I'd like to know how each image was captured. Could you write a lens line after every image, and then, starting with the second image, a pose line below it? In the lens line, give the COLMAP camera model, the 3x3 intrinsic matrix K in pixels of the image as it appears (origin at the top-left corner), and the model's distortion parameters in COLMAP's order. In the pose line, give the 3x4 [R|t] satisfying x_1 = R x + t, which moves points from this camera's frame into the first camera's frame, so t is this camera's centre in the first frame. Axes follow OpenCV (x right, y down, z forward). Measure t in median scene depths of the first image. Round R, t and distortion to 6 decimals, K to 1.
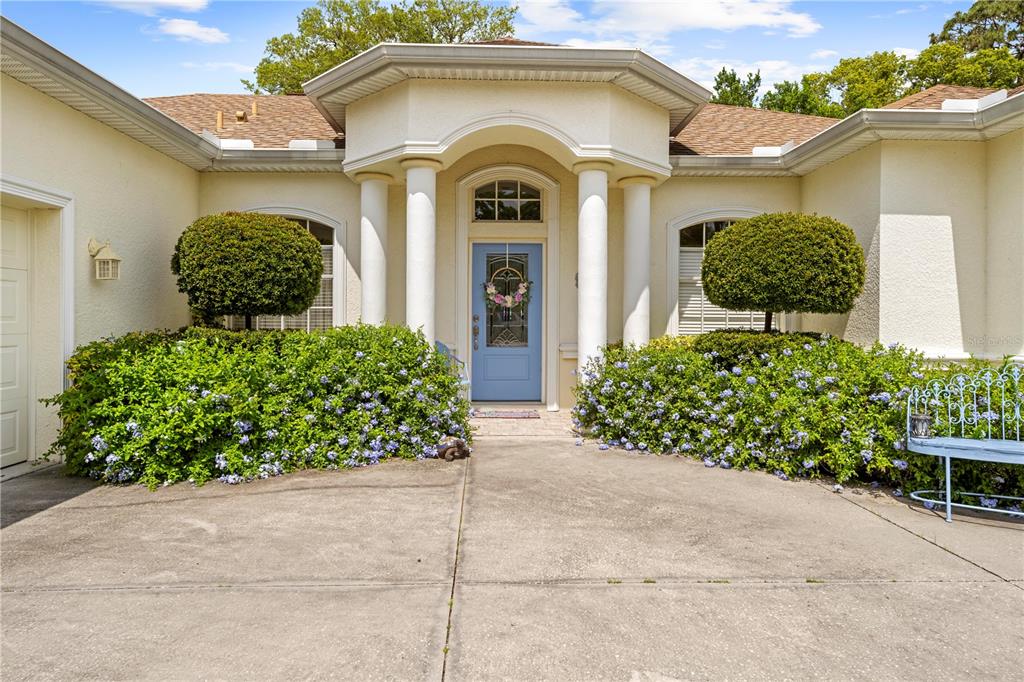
lens RADIAL K [[612.9, 0, 509.9], [0, 612.9, 322.8], [0, 0, 1]] dist [-0.001949, -0.000435]
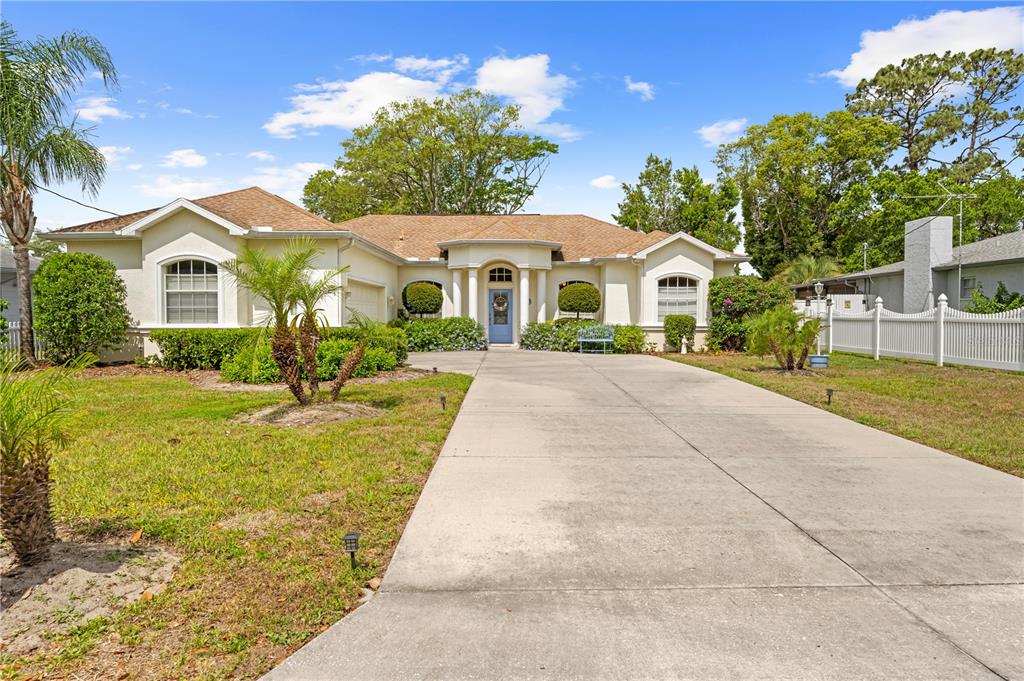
lens RADIAL K [[649.4, 0, 512.0], [0, 649.4, 340.5], [0, 0, 1]] dist [-0.001740, -0.000502]
pose [[0.999515, -0.002074, -0.031062, 0.175098], [0.003022, 0.999530, 0.030496, 0.026271], [0.030984, -0.030575, 0.999052, -2.517393]]
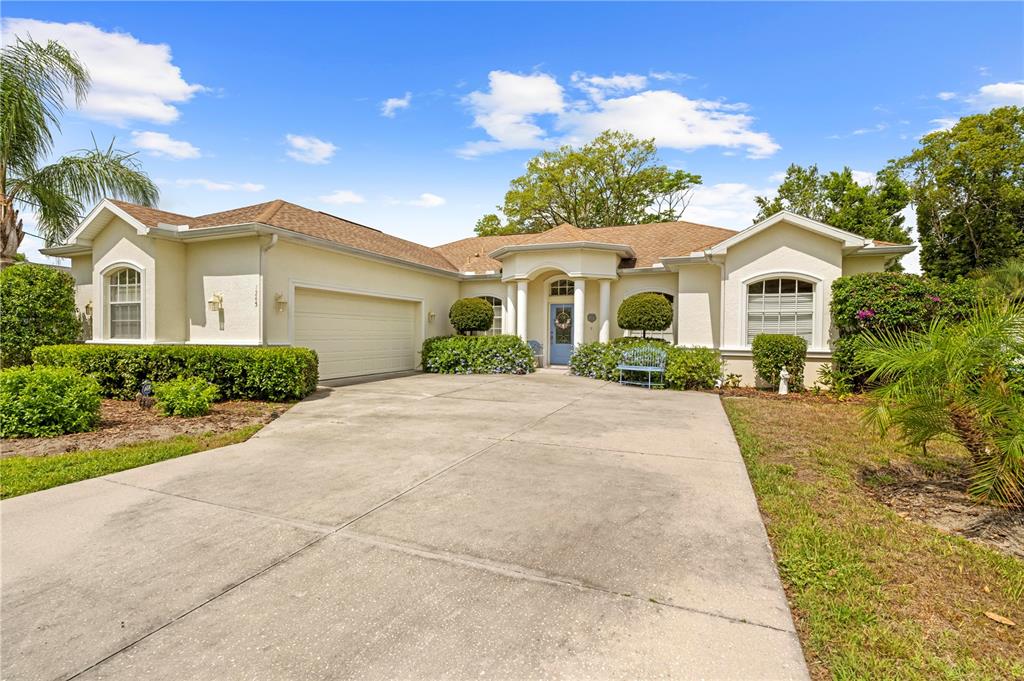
lens RADIAL K [[462.8, 0, 512.0], [0, 462.8, 340.5], [0, 0, 1]] dist [-0.000063, 0.000173]
pose [[0.914275, 0.010730, -0.404953, 0.709217], [-0.008677, 0.999939, 0.006906, 0.017543], [0.405002, -0.002800, 0.914311, -1.053417]]
